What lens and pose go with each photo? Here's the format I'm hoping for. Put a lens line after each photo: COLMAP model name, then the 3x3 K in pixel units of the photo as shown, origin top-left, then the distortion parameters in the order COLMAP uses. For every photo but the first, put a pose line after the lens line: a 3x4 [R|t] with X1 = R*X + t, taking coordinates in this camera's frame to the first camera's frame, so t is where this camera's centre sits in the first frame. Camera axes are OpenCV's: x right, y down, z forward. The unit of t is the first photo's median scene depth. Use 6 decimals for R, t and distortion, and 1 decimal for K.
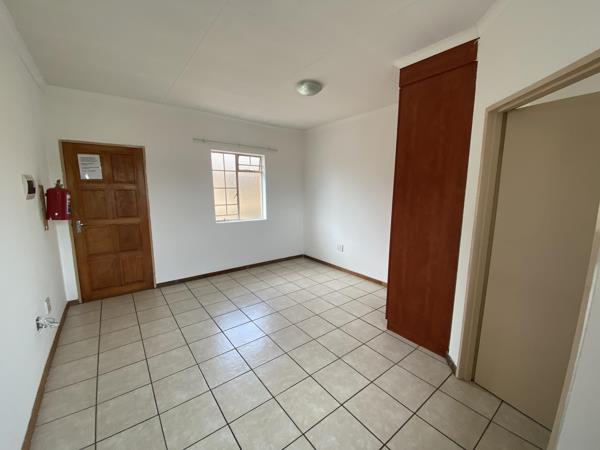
lens RADIAL K [[244.2, 0, 298.6], [0, 244.2, 226.9], [0, 0, 1]] dist [0.028150, -0.022492]
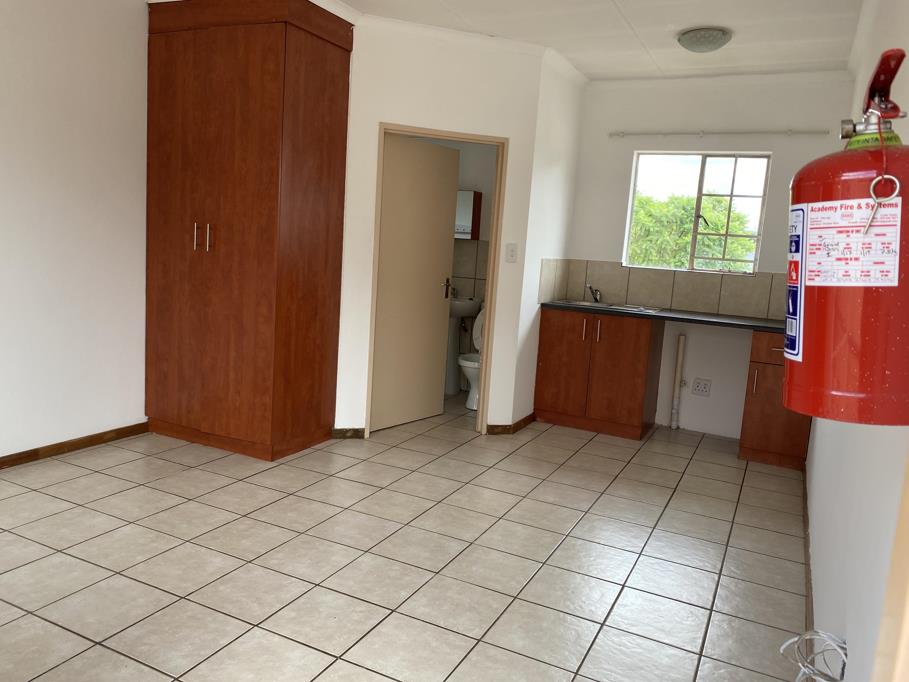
lens RADIAL K [[706.6, 0, 454.5], [0, 706.6, 341.0], [0, 0, 1]] dist [0.047513, -0.055312]
pose [[-0.450805, -0.162912, 0.877630, -1.215911], [0.069998, 0.973725, 0.216705, -0.162390], [-0.889874, 0.159124, -0.427556, 1.346054]]
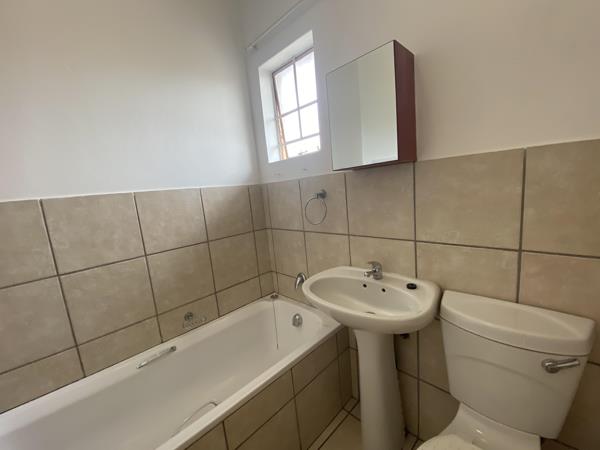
lens RADIAL K [[244.2, 0, 298.6], [0, 244.2, 226.9], [0, 0, 1]] dist [0.028150, -0.022492]
pose [[-0.130816, -0.144810, 0.980774, 0.552314], [0.242996, 0.954416, 0.173329, 0.016200], [-0.961166, 0.260998, -0.089665, 0.425746]]
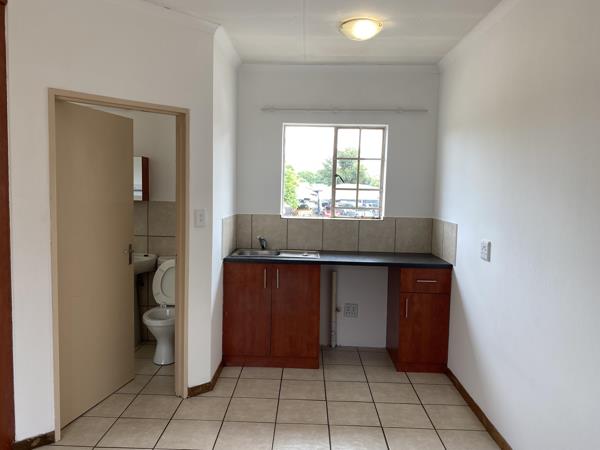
lens RADIAL K [[466.3, 0, 298.7], [0, 466.3, 222.4], [0, 0, 1]] dist [0.047757, -0.054535]
pose [[-0.782645, -0.070918, 0.618415, -0.592908], [0.069200, 0.977418, 0.199665, -0.200252], [-0.618609, 0.199061, -0.760064, 1.179388]]
